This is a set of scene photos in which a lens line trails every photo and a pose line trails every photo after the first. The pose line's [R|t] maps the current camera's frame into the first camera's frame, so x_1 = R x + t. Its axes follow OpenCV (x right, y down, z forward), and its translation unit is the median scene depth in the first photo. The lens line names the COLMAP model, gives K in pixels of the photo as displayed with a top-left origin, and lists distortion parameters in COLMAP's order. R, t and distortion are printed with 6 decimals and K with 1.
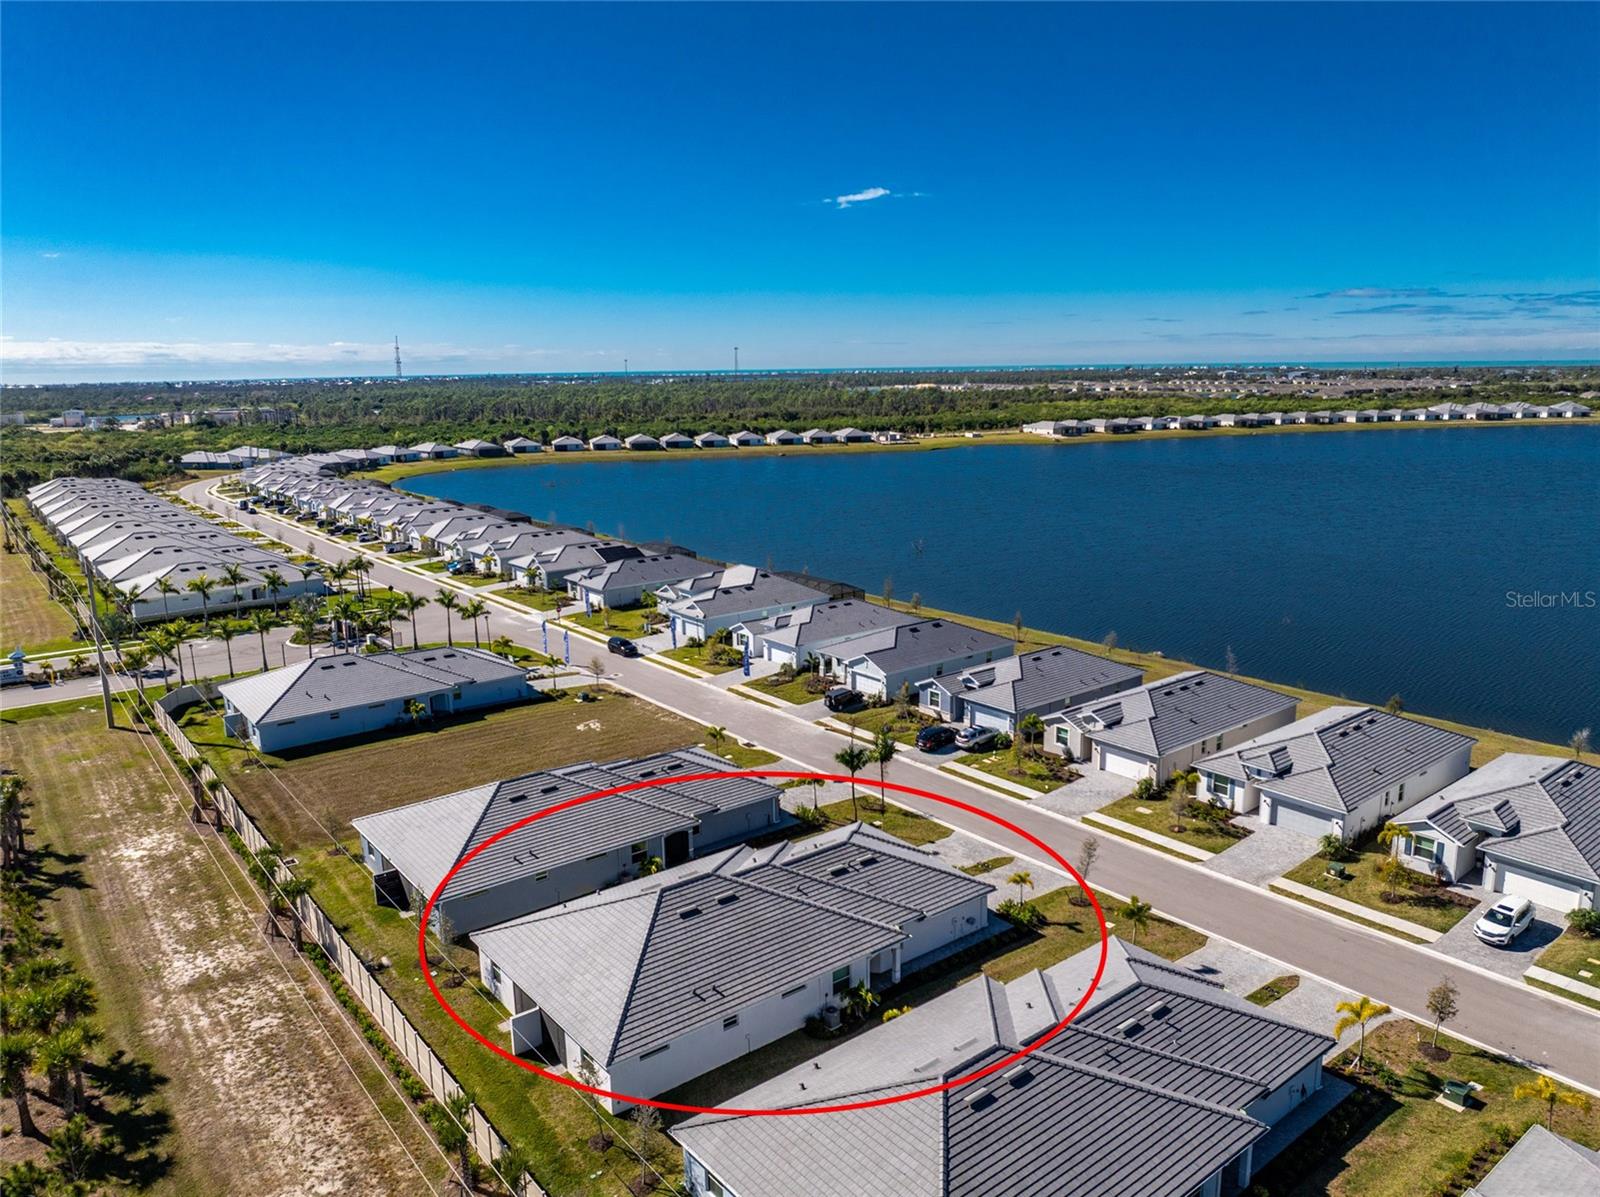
lens RADIAL K [[1126.7, 0, 801.0], [0, 1126.7, 574.9], [0, 0, 1]] dist [-0.030107, -0.014198]
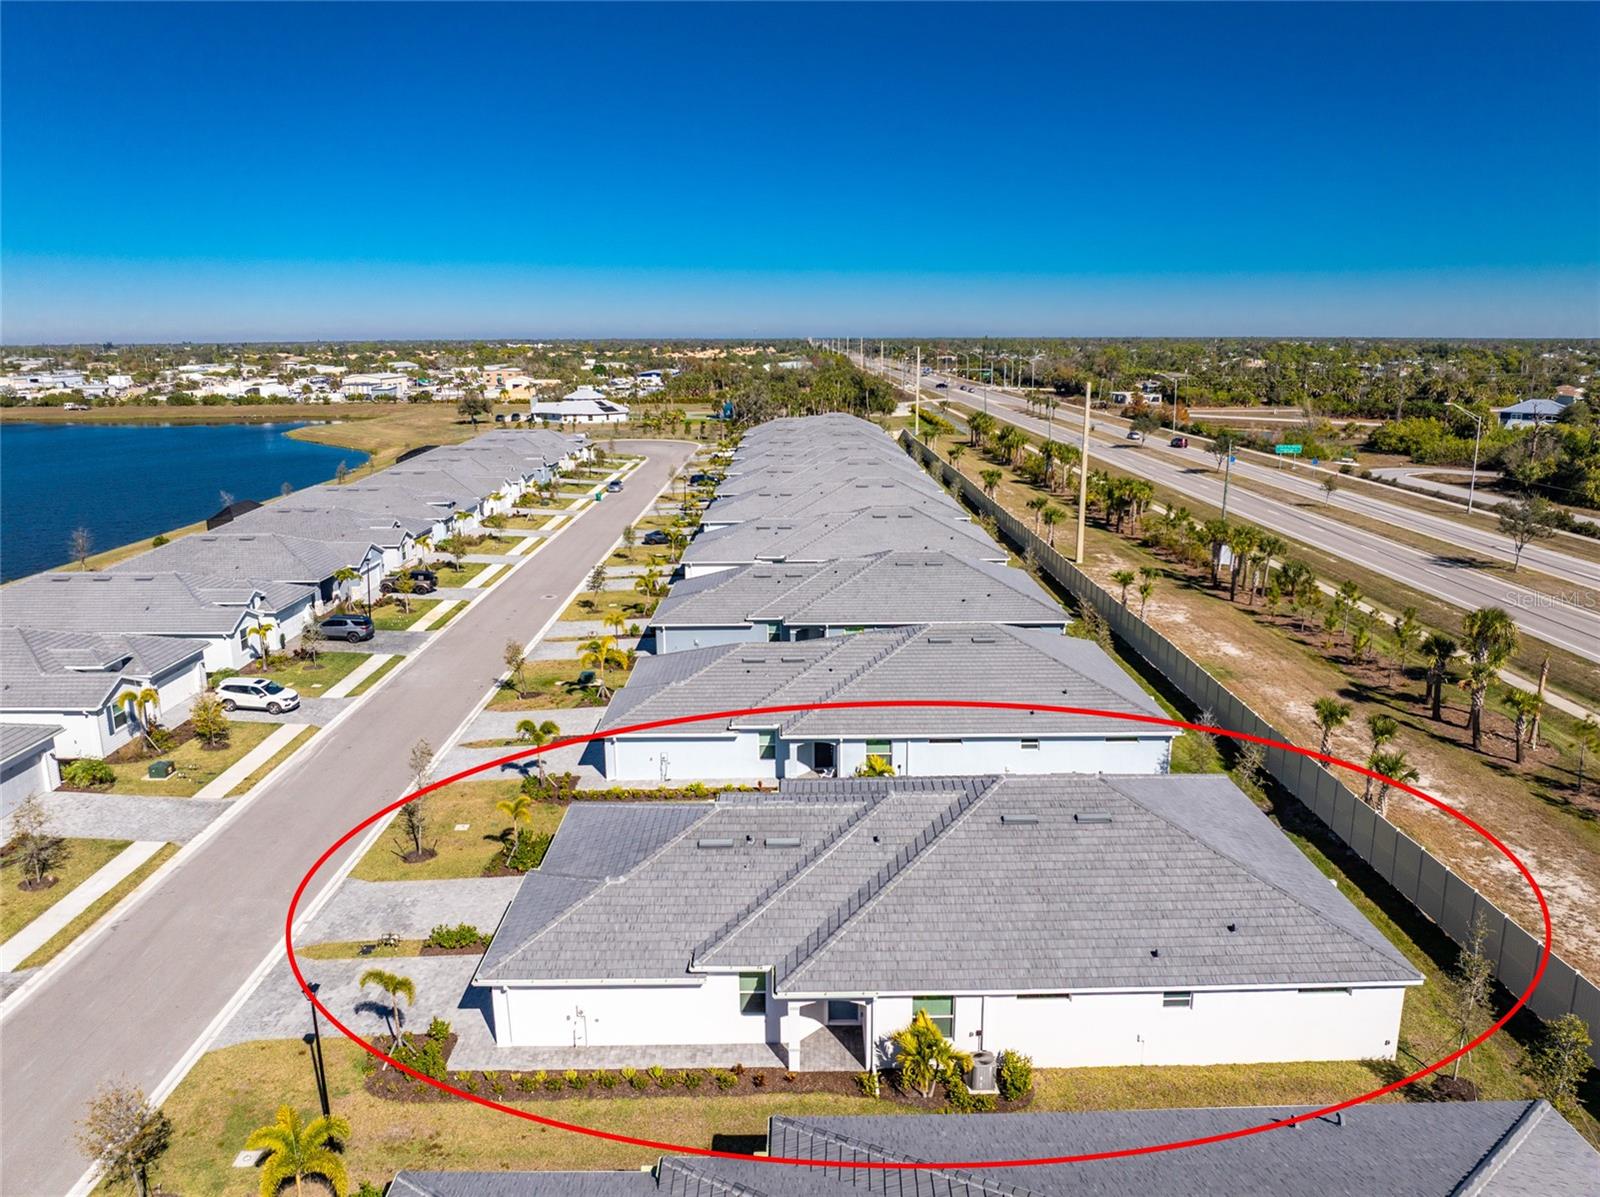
lens RADIAL K [[1126.7, 0, 801.0], [0, 1126.7, 574.9], [0, 0, 1]] dist [-0.030107, -0.014198]
pose [[-0.790711, -0.107439, 0.602688, -0.203867], [0.126324, 0.934657, 0.332352, -0.035201], [-0.599014, 0.338928, -0.725472, 0.852932]]
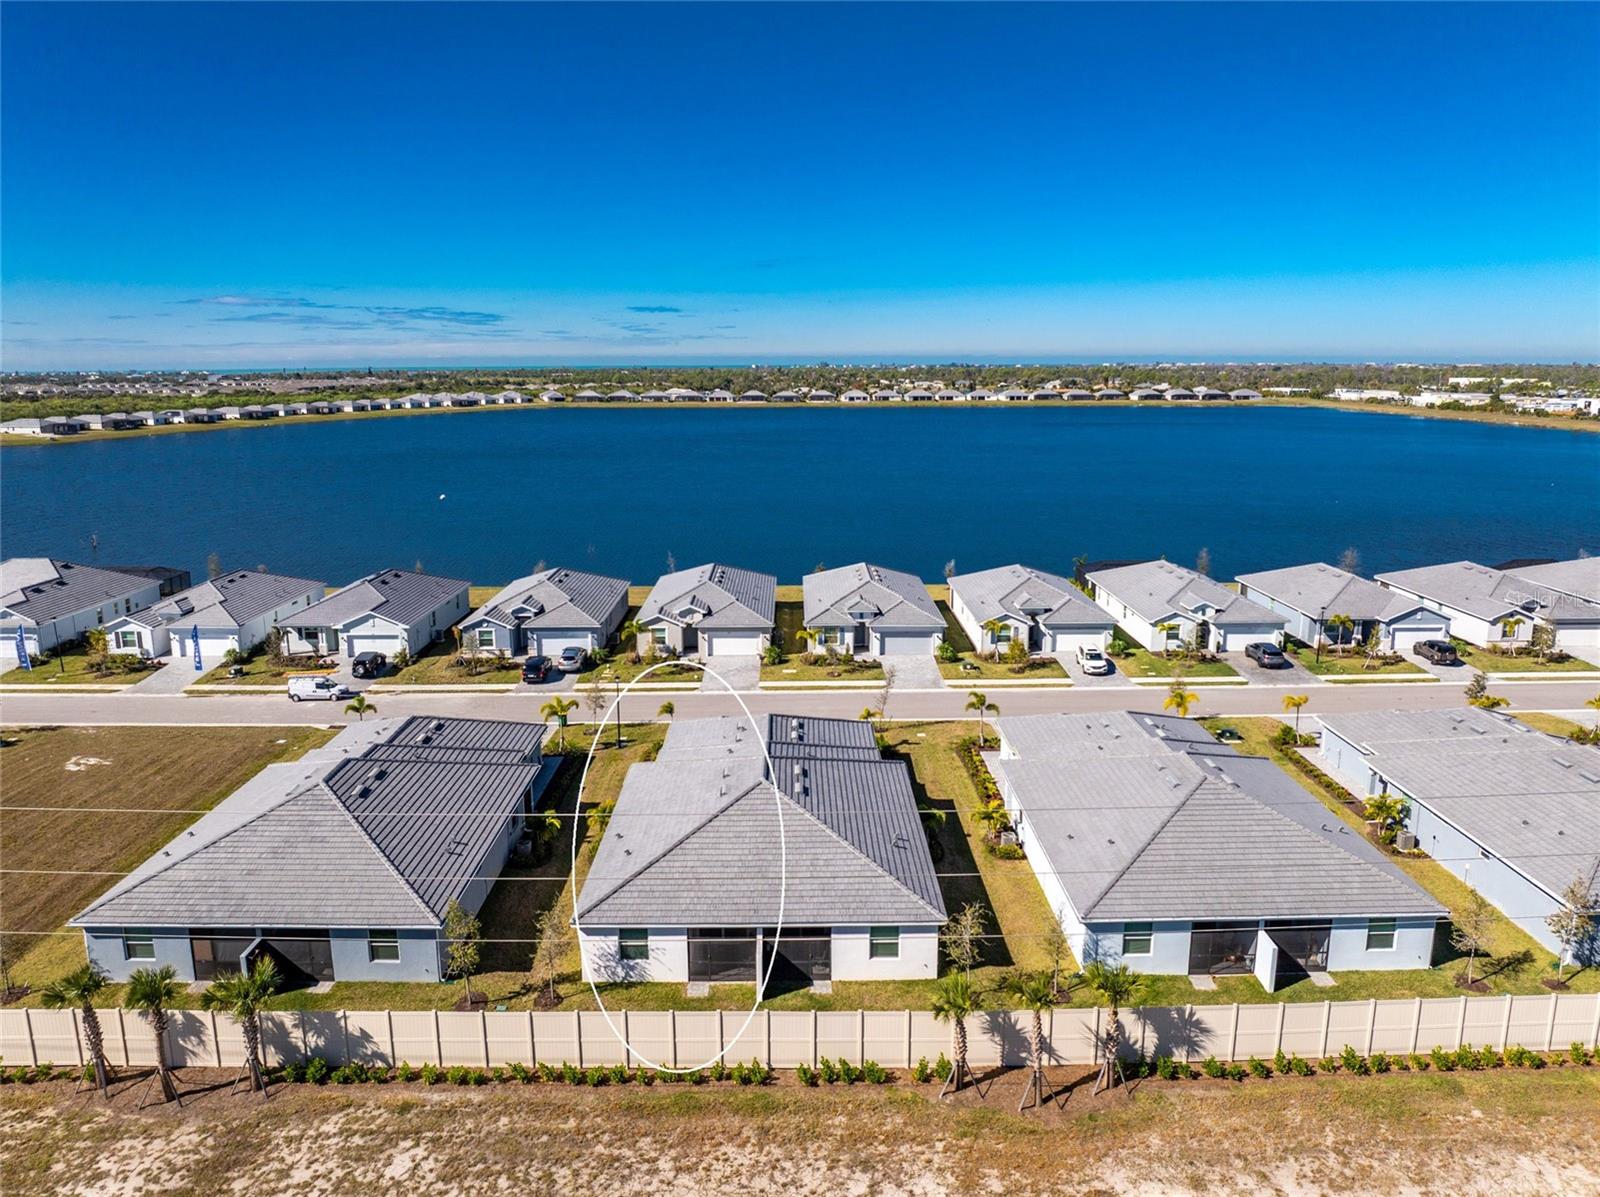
lens RADIAL K [[1129.5, 0, 800.9], [0, 1129.5, 569.3], [0, 0, 1]] dist [-0.039948, 0.006869]
pose [[0.612308, -0.129155, 0.779999, -0.432258], [0.138068, 0.988875, 0.055357, 0.040318], [-0.778471, 0.073797, 0.623328, 0.231575]]
